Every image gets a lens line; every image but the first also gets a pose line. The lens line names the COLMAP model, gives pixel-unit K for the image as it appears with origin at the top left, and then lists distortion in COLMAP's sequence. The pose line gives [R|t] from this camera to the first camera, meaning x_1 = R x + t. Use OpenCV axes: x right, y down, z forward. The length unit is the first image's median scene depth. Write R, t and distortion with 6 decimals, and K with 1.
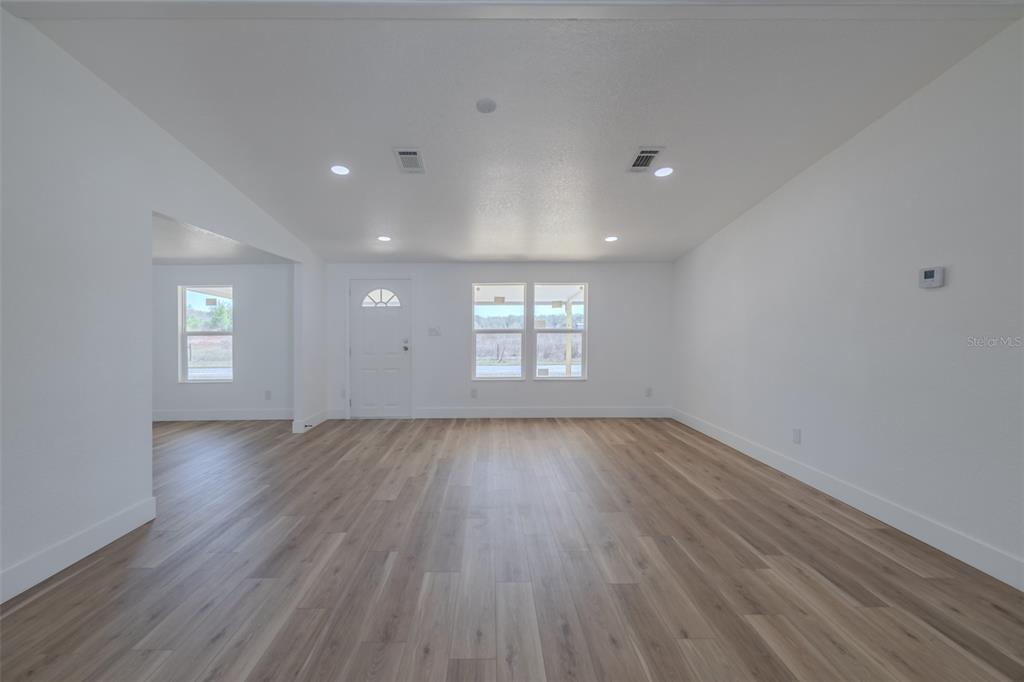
lens RADIAL K [[439.1, 0, 495.1], [0, 439.1, 335.6], [0, 0, 1]] dist [-0.001069, -0.000131]
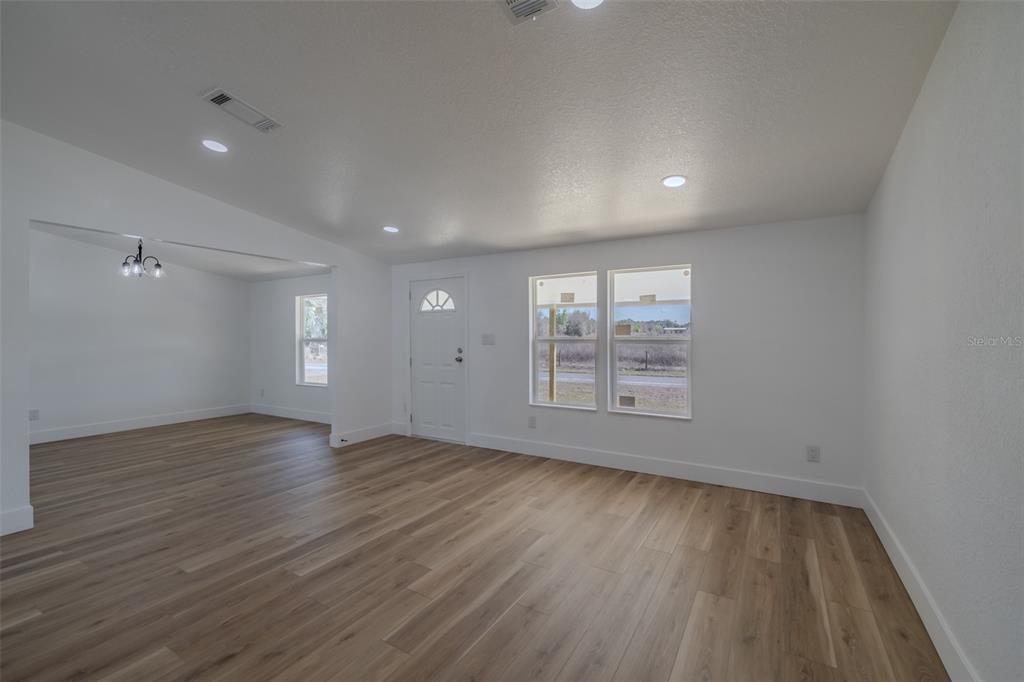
lens RADIAL K [[439.8, 0, 515.0], [0, 439.8, 331.1], [0, 0, 1]] dist [-0.000099, -0.000207]
pose [[0.855880, -0.001923, -0.517171, 0.334909], [-0.010712, 0.999713, -0.021445, -0.008715], [0.517064, 0.023894, 0.855613, 0.354420]]
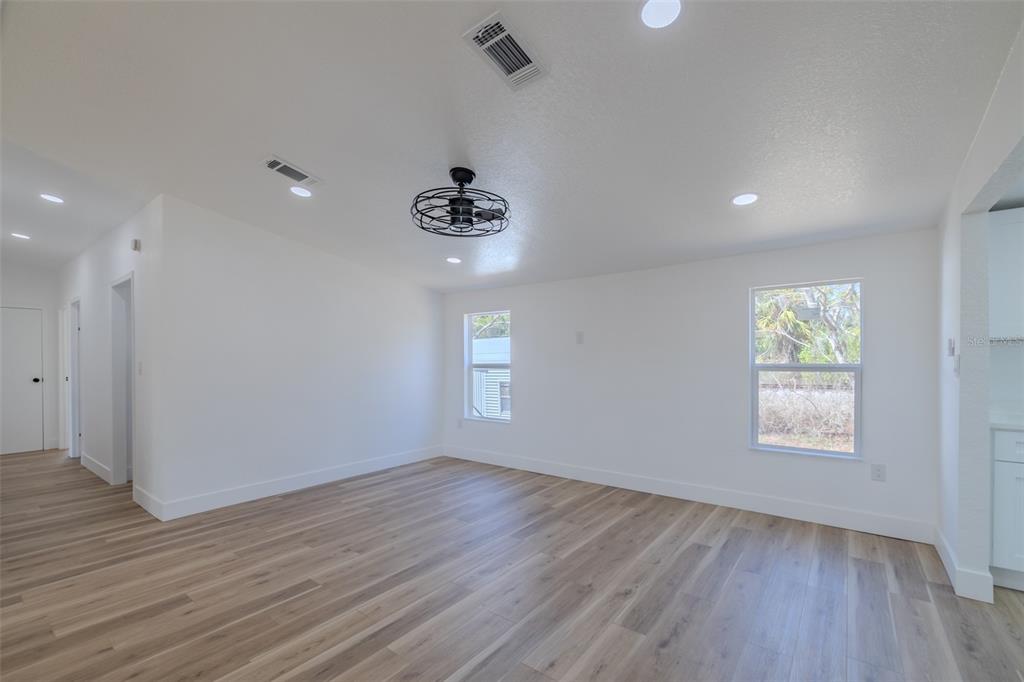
lens RADIAL K [[441.9, 0, 504.8], [0, 441.9, 366.9], [0, 0, 1]] dist [0.000218, 0.000172]
pose [[-0.785753, 0.000355, 0.618540, -0.305013], [0.021205, 0.999428, 0.026363, -0.004059], [-0.618177, 0.033831, -0.785311, 0.373871]]
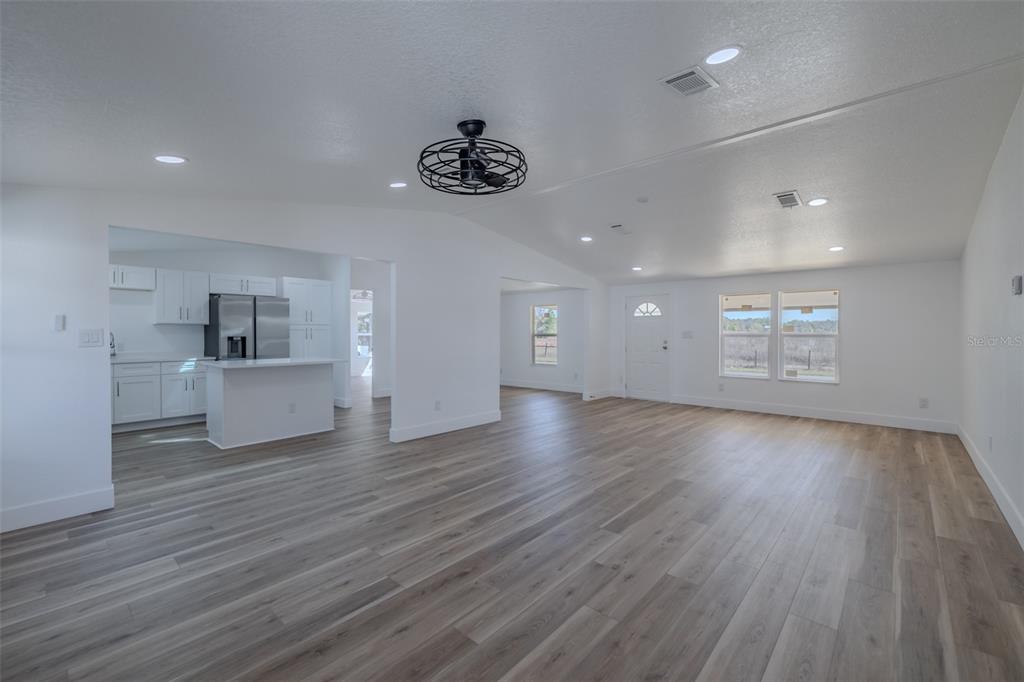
lens RADIAL K [[435.5, 0, 515.3], [0, 435.5, 333.1], [0, 0, 1]] dist [-0.000221, 0.000220]
pose [[0.742800, 0.004328, -0.669500, 0.344963], [-0.015451, 0.999824, -0.010679, 0.006833], [0.669335, 0.018276, 0.742736, -0.263571]]
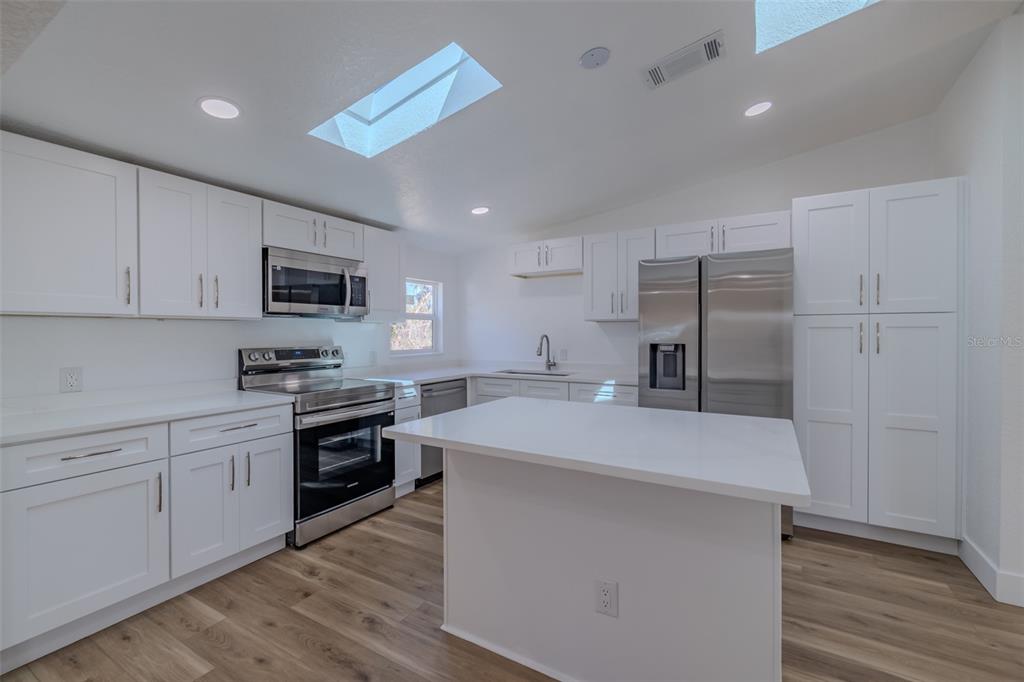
lens RADIAL K [[438.5, 0, 519.5], [0, 438.5, 329.6], [0, 0, 1]] dist [-0.000609, -0.000061]
pose [[-0.512599, 0.003678, -0.858620, -0.344393], [-0.010805, 0.999884, 0.010734, -0.005972], [0.858560, 0.014780, -0.512500, 0.188921]]
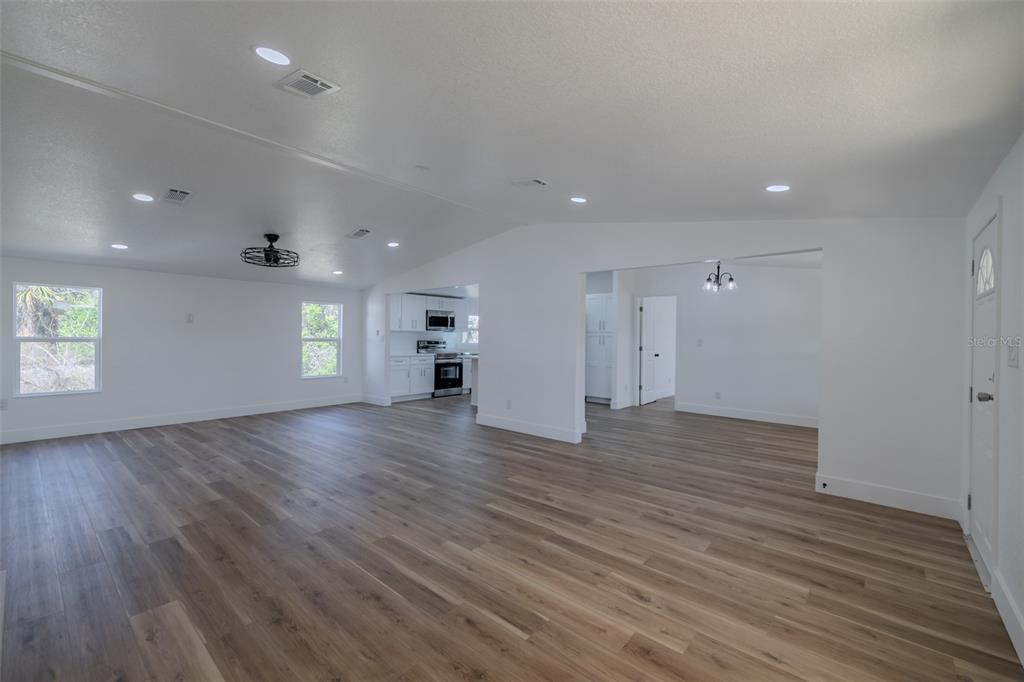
lens RADIAL K [[427.8, 0, 512.4], [0, 427.8, 338.5], [0, 0, 1]] dist [0.000375, 0.000135]
pose [[-0.660005, 0.000241, -0.751261, 0.358041], [-0.022331, 0.999552, 0.019938, -0.022046], [0.750929, 0.029935, -0.659704, 0.980377]]
